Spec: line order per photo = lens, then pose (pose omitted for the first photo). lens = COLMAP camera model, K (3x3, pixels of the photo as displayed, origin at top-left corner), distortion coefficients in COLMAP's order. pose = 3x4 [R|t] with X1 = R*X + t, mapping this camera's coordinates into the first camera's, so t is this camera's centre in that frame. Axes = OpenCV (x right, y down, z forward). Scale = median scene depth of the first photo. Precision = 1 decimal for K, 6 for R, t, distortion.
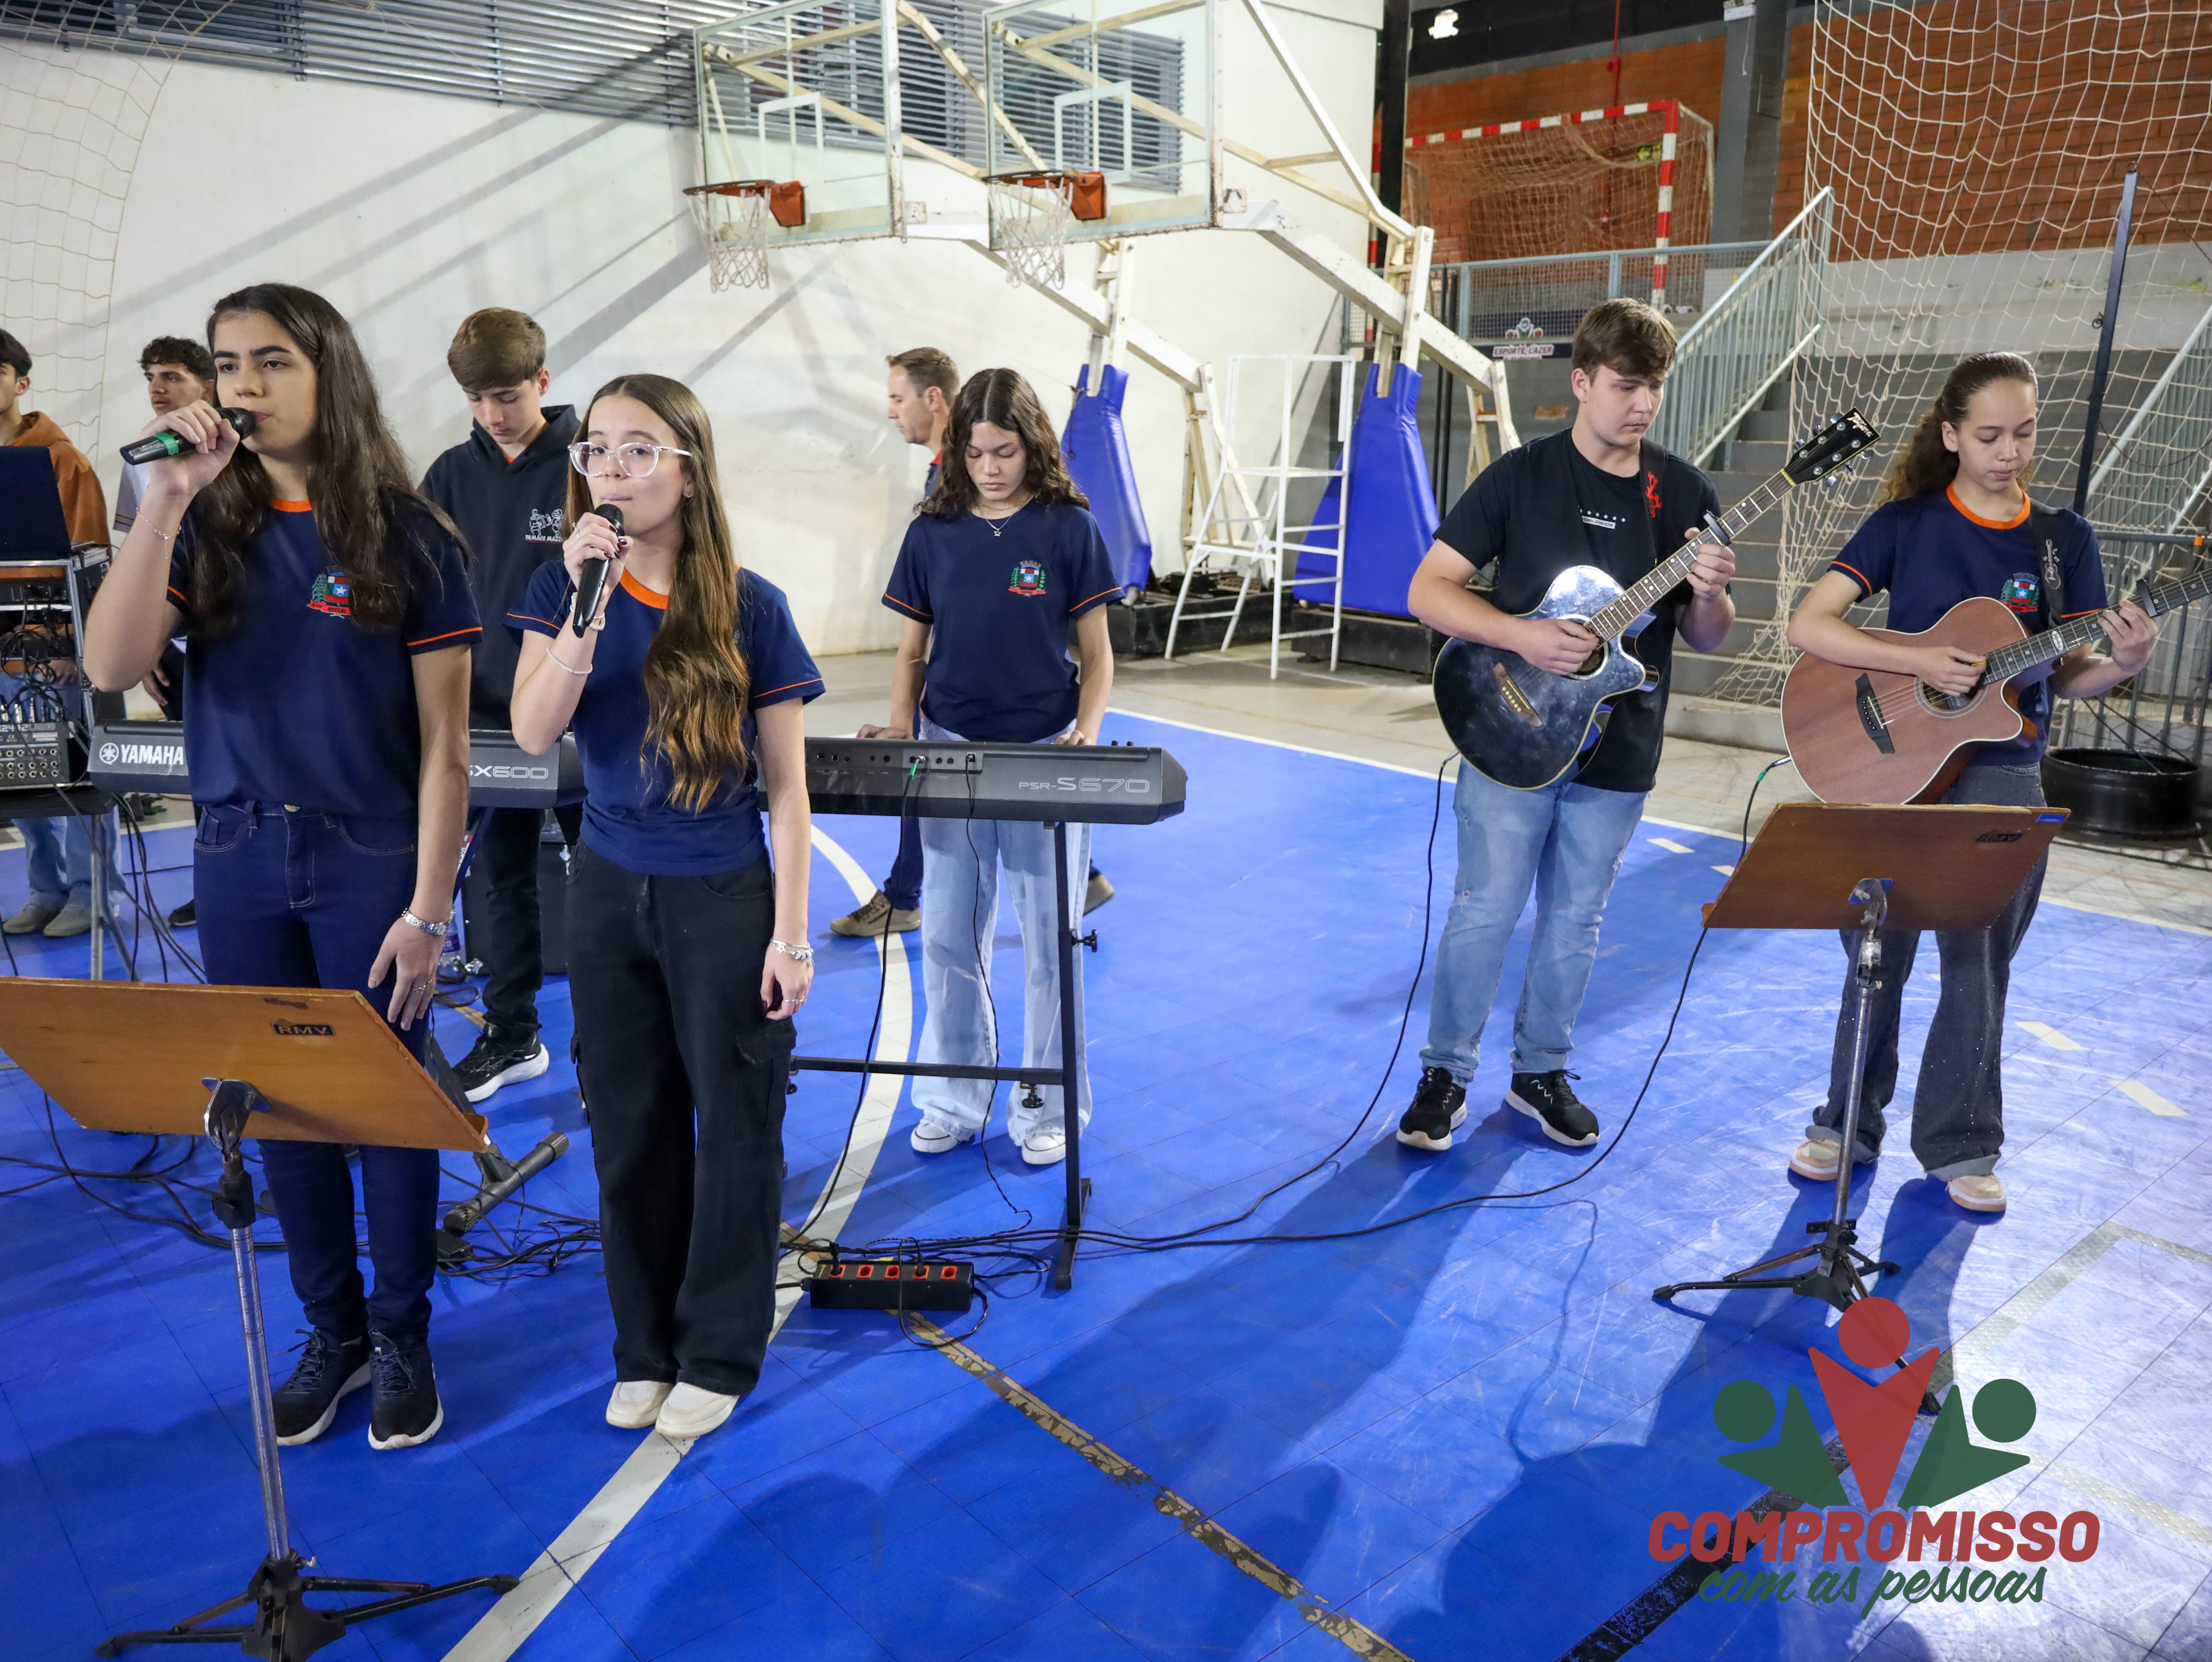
lens RADIAL K [[1690.0, 0, 1112.0], [0, 1690.0, 829.0], [0, 0, 1]] dist [-0.009875, 0.012224]
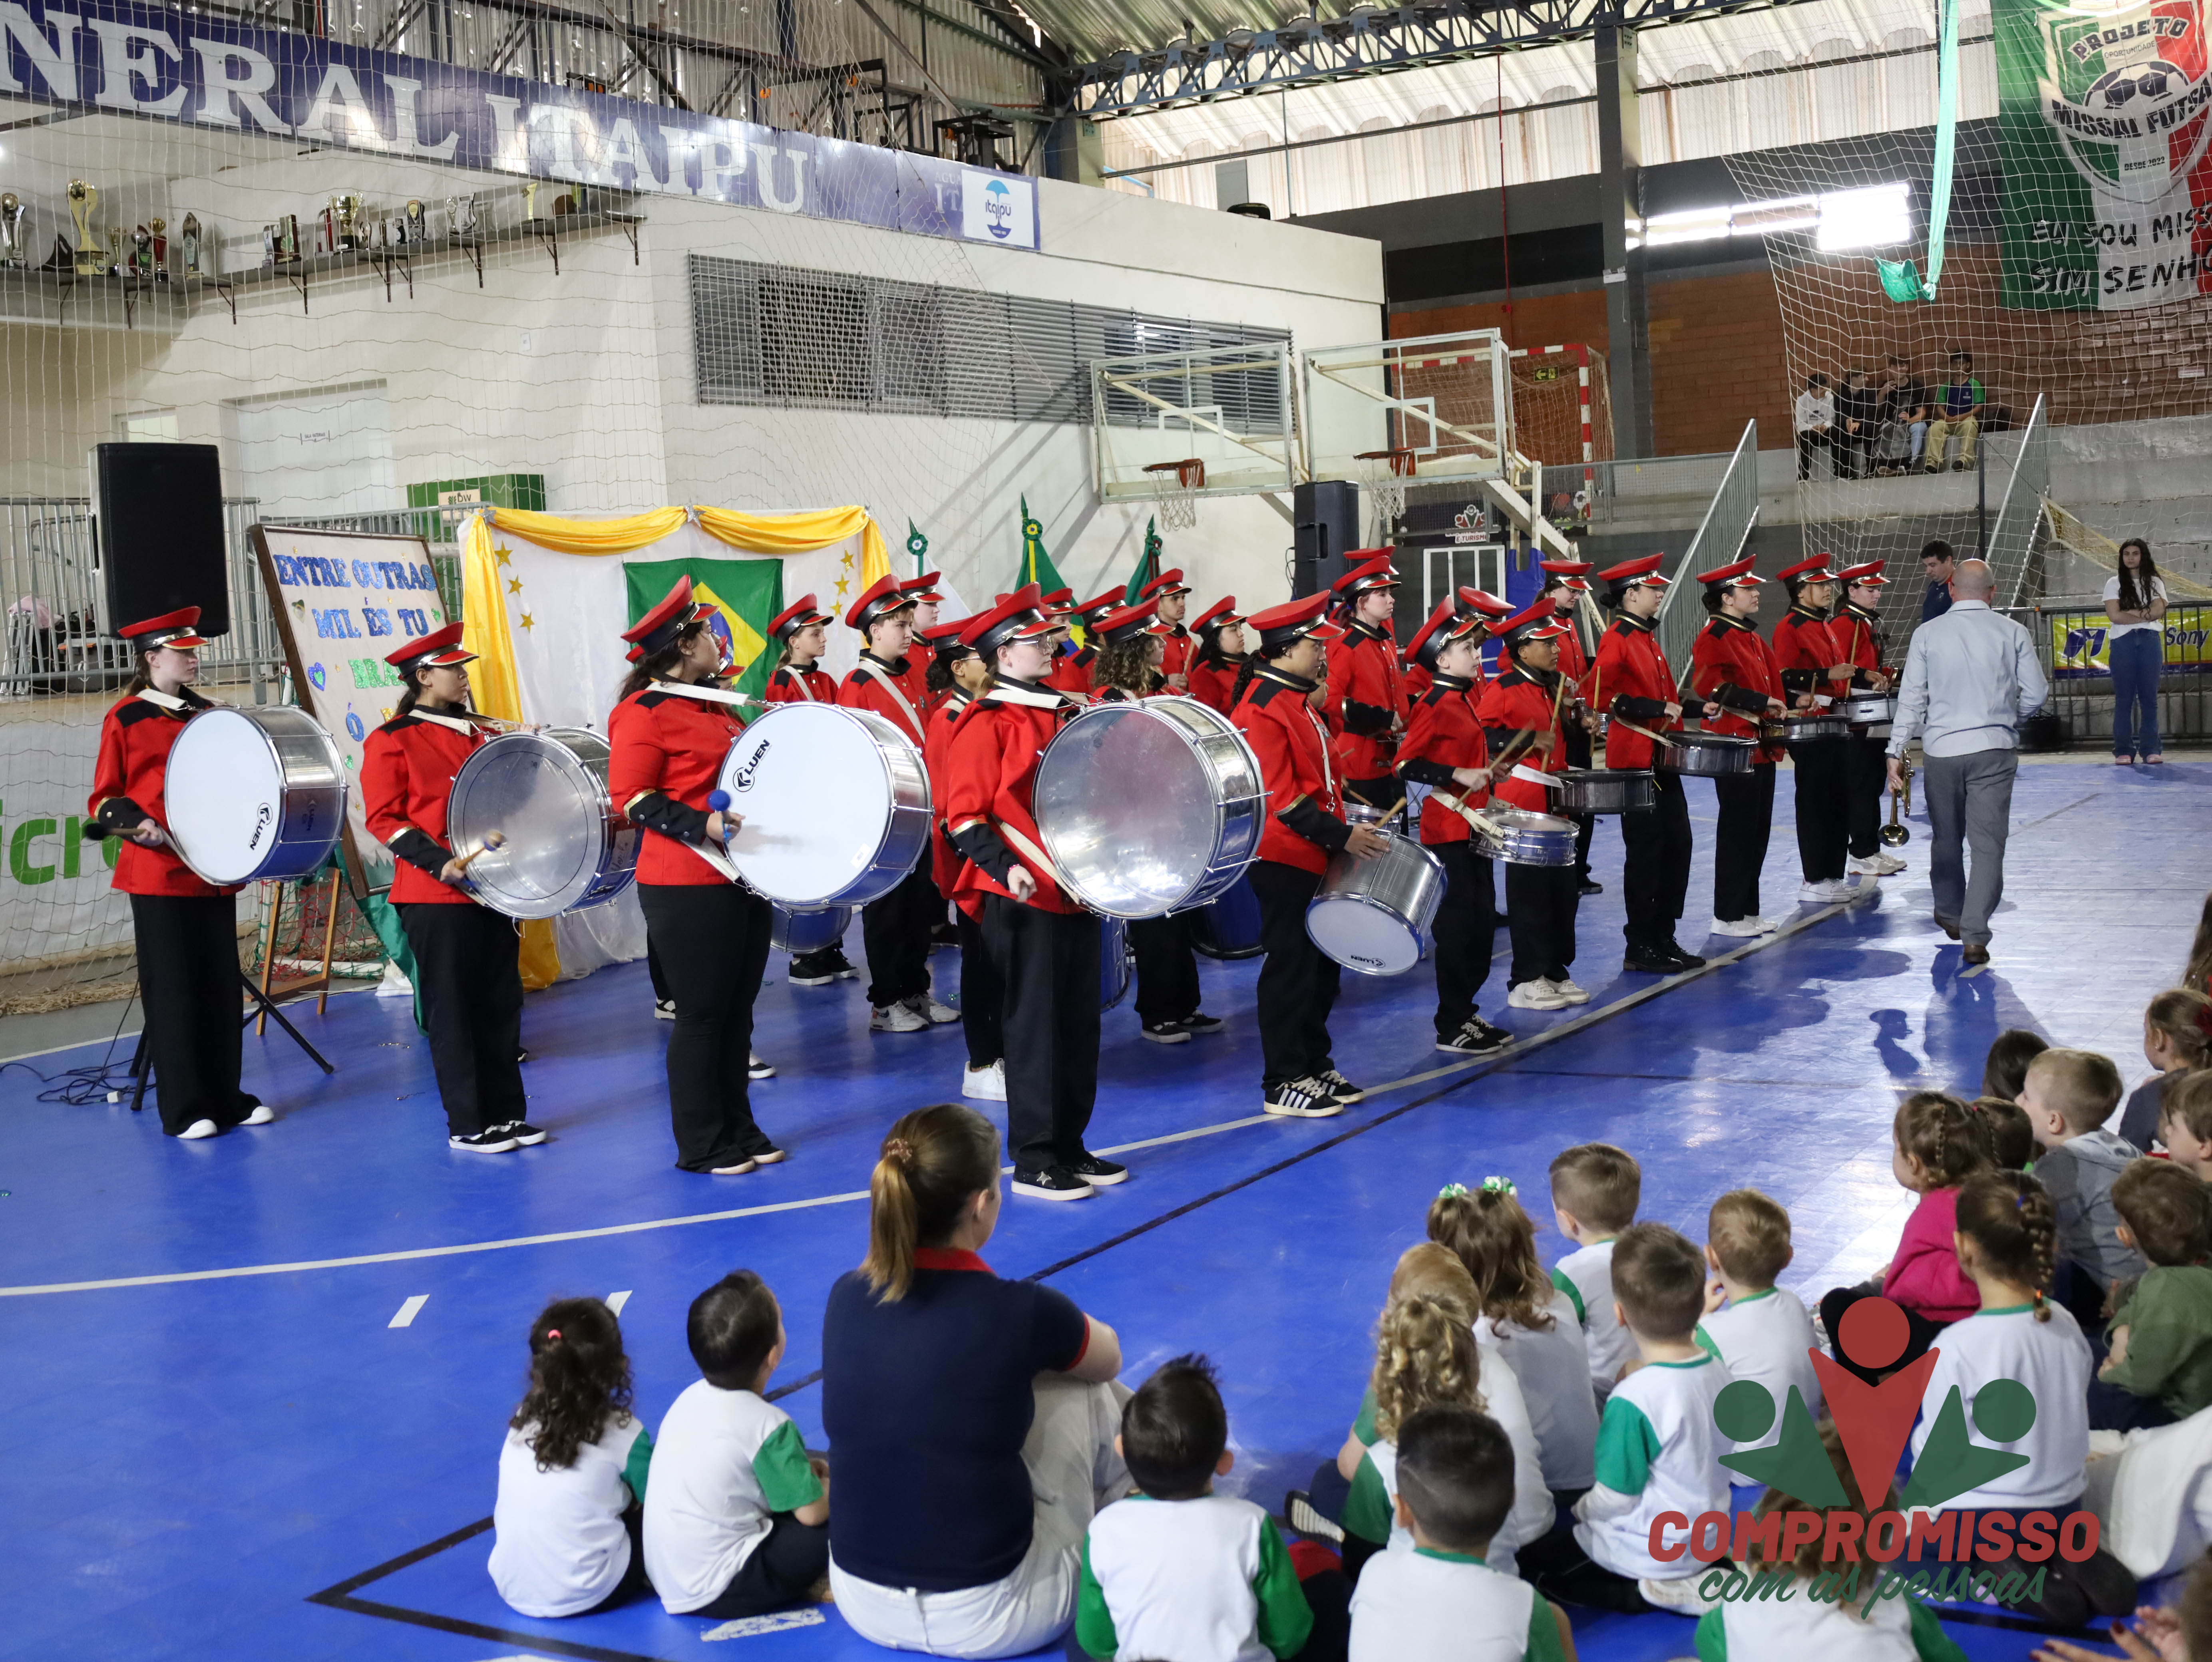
lens RADIAL K [[2664.2, 0, 1057.6], [0, 2664.2, 866.7], [0, 0, 1]] dist [-0.003838, 0.000000]
pose [[0.957664, -0.093183, 0.272389, -0.962832], [0.132128, 0.982895, -0.128293, 0.273205], [-0.255775, 0.158851, 0.953596, -1.195061]]
